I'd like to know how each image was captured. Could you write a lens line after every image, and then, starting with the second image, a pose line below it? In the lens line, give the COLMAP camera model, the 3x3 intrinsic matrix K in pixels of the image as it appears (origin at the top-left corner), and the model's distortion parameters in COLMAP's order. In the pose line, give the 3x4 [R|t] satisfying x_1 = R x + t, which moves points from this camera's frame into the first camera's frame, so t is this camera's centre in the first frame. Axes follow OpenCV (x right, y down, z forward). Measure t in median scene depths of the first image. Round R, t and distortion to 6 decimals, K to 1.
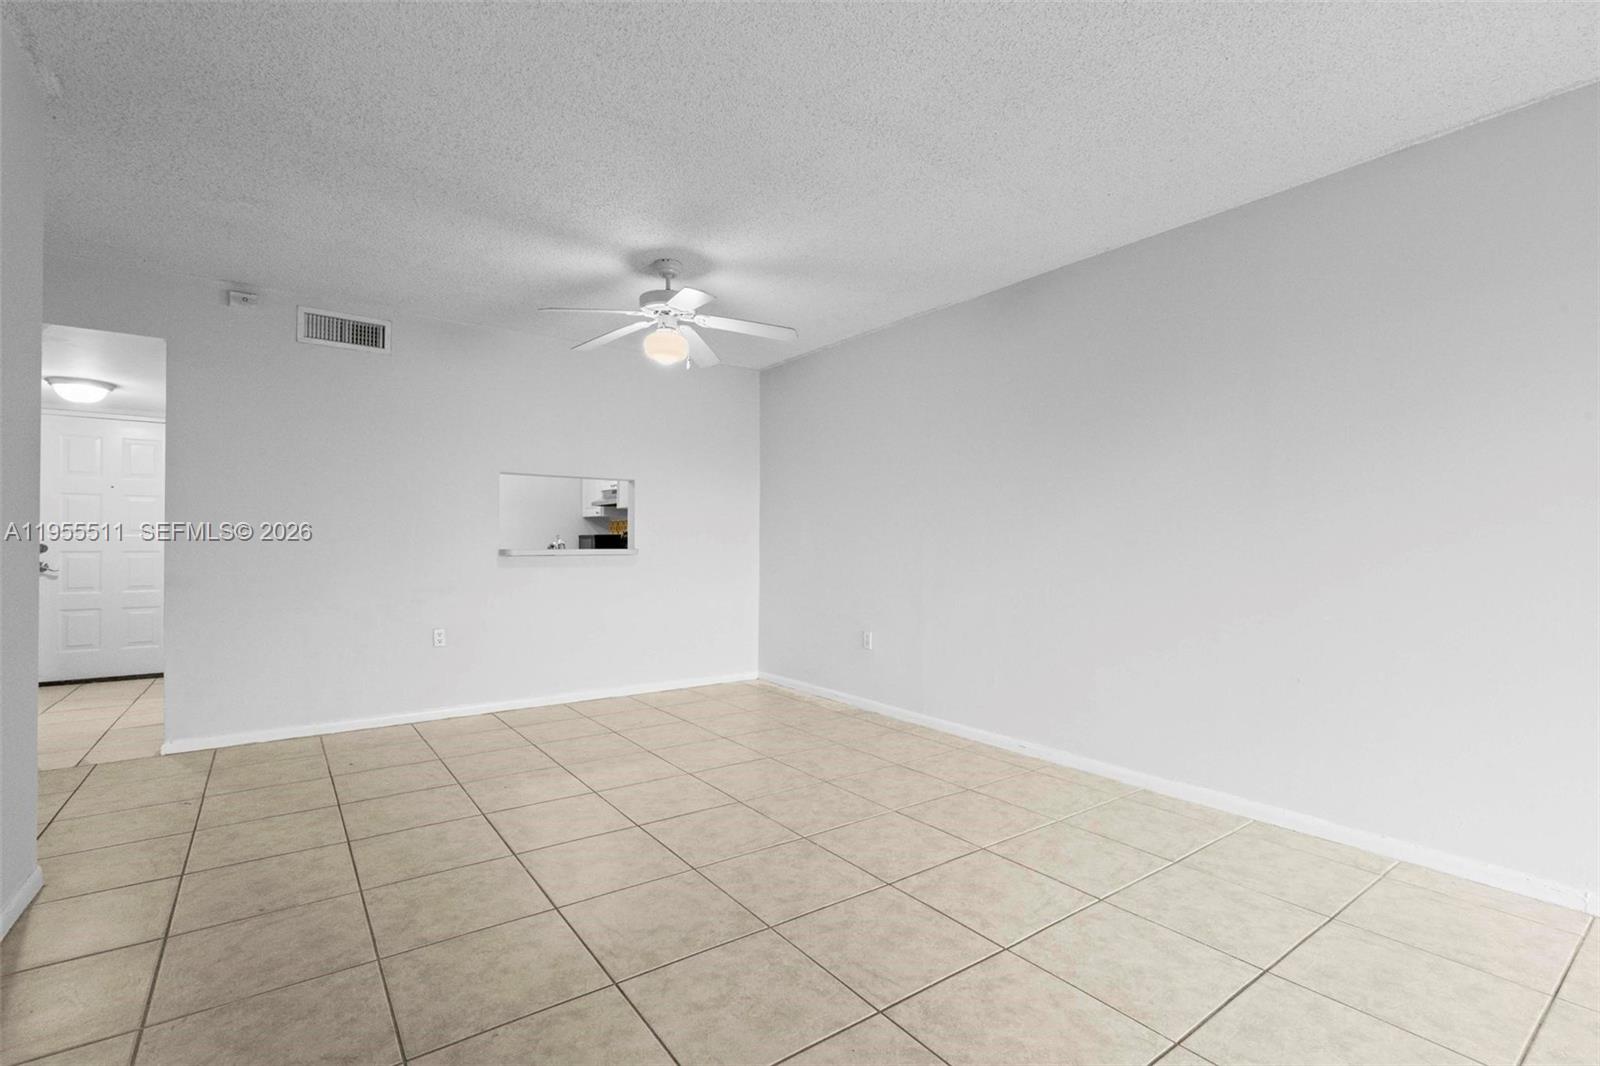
lens RADIAL K [[732.0, 0, 799.8], [0, 732.0, 535.9], [0, 0, 1]] dist [-0.000850, 0.000014]
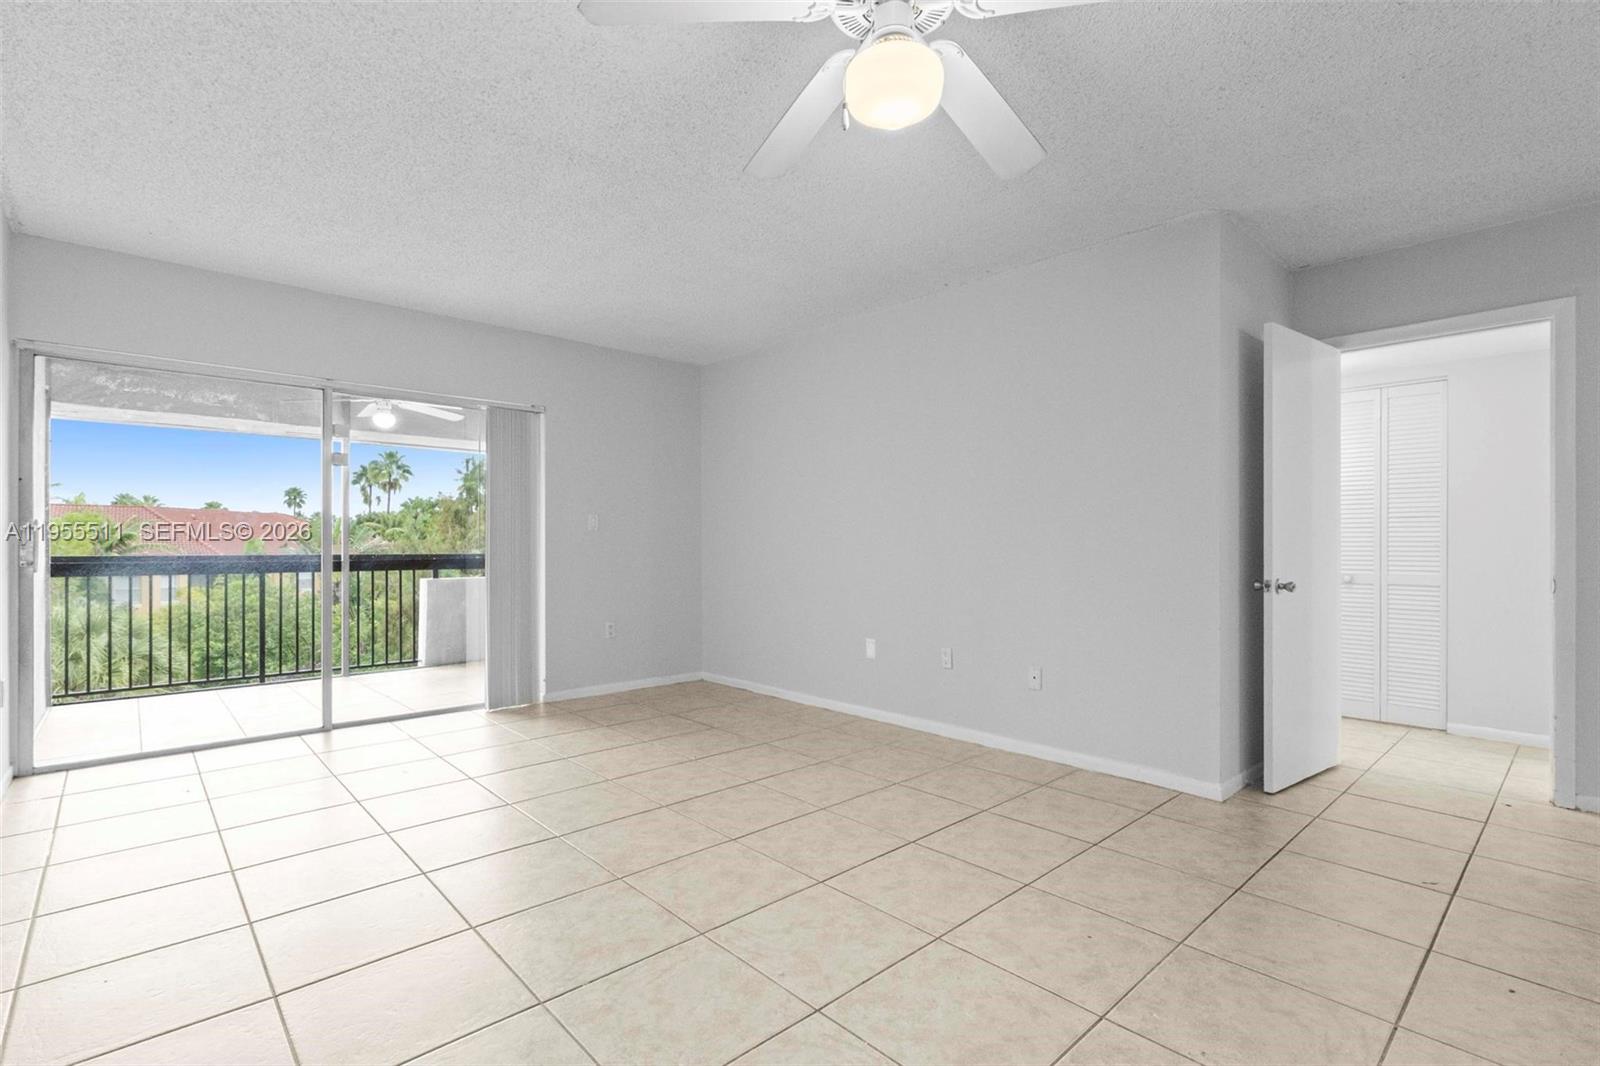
lens RADIAL K [[732.0, 0, 797.6], [0, 732.0, 544.3], [0, 0, 1]] dist [-0.000850, 0.000014]
pose [[-0.994015, -0.004078, -0.109165, -0.115400], [-0.003240, 0.999964, -0.007851, 0.024070], [0.109193, -0.007450, -0.993993, 2.032404]]
